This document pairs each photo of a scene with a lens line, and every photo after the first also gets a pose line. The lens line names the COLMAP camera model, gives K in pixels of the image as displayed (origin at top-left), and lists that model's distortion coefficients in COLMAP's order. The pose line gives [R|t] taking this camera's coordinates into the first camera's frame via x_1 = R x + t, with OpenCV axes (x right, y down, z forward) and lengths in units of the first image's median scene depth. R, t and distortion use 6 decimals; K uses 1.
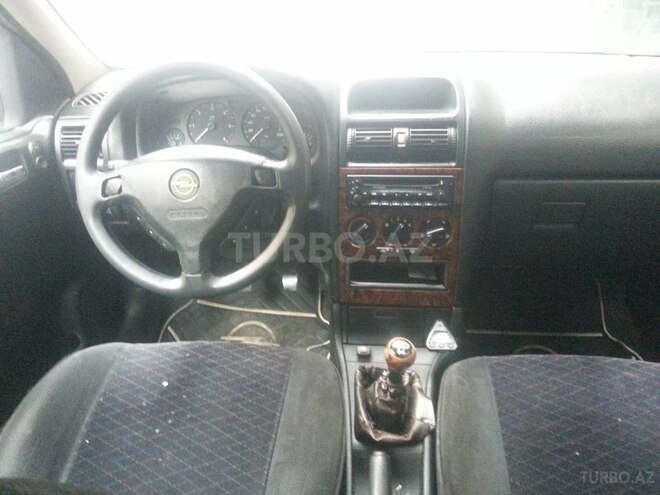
lens RADIAL K [[543.0, 0, 325.1], [0, 543.0, 245.7], [0, 0, 1]] dist [0.046746, -0.028557]
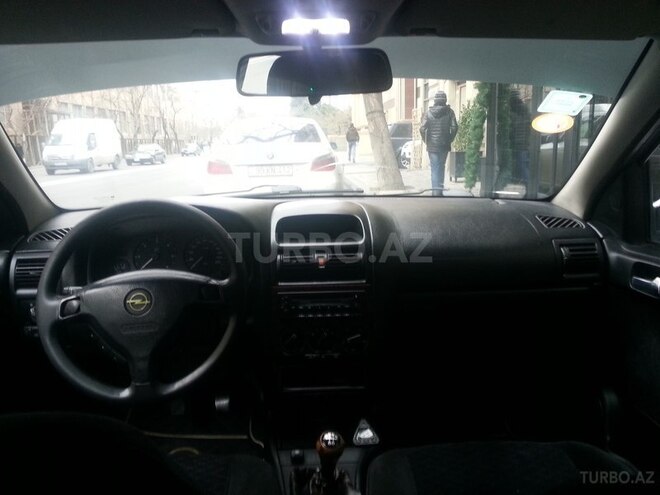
lens RADIAL K [[543.0, 0, 331.3], [0, 543.0, 247.6], [0, 0, 1]] dist [0.046746, -0.028557]
pose [[0.987039, -0.017734, 0.159496, -0.031202], [0.057039, 0.967747, -0.245380, 0.072215], [-0.150001, 0.251298, 0.956216, -0.173080]]
